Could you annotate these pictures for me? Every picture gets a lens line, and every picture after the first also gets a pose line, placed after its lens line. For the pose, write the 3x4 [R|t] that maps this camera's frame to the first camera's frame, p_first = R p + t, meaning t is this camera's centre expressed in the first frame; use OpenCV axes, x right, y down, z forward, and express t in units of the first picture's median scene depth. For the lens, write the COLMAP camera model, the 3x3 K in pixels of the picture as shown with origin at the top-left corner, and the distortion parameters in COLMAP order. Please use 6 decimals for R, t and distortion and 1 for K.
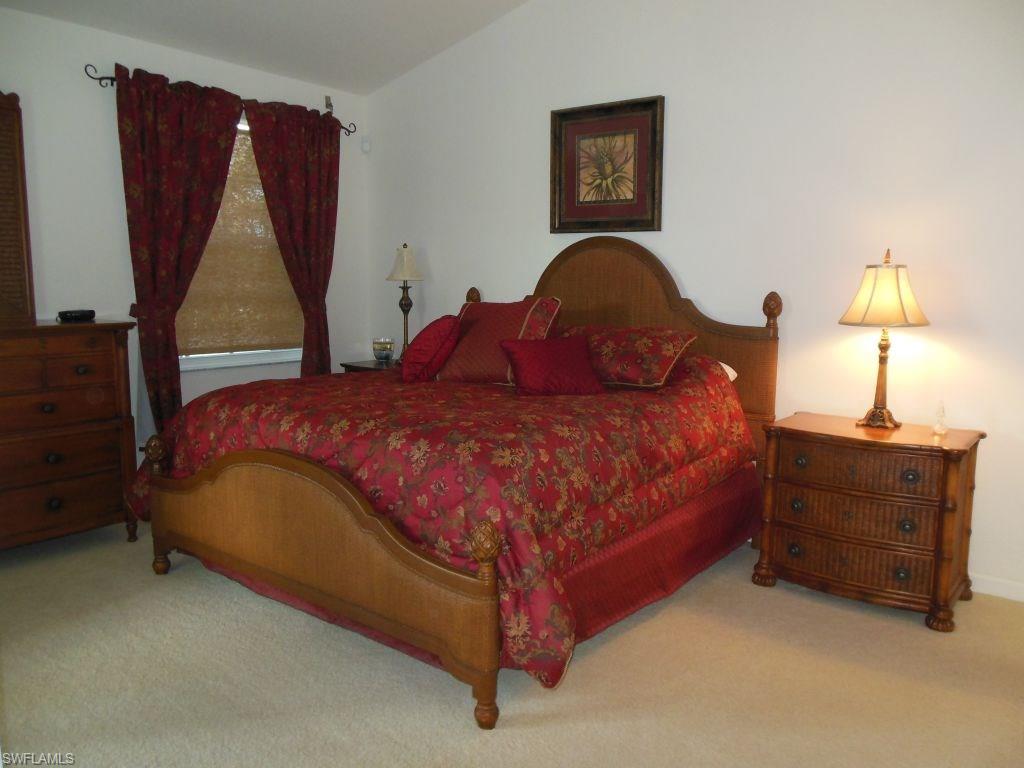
lens RADIAL K [[789.3, 0, 512.0], [0, 789.3, 384.0], [0, 0, 1]] dist [-0.052334, 0.115264]
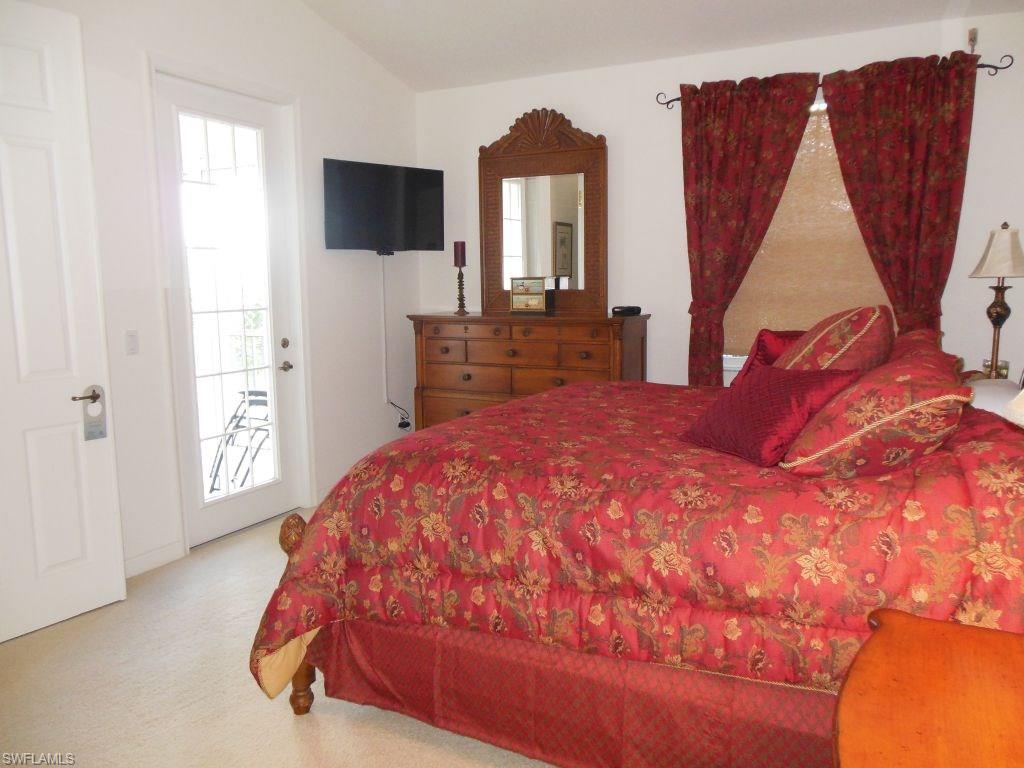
lens RADIAL K [[789.3, 0, 512.0], [0, 789.3, 384.0], [0, 0, 1]] dist [-0.052334, 0.115264]
pose [[0.212430, 0.121340, -0.969613, 0.535240], [-0.115349, 0.988437, 0.098424, -0.070962], [0.970344, 0.090936, 0.223970, 0.541118]]
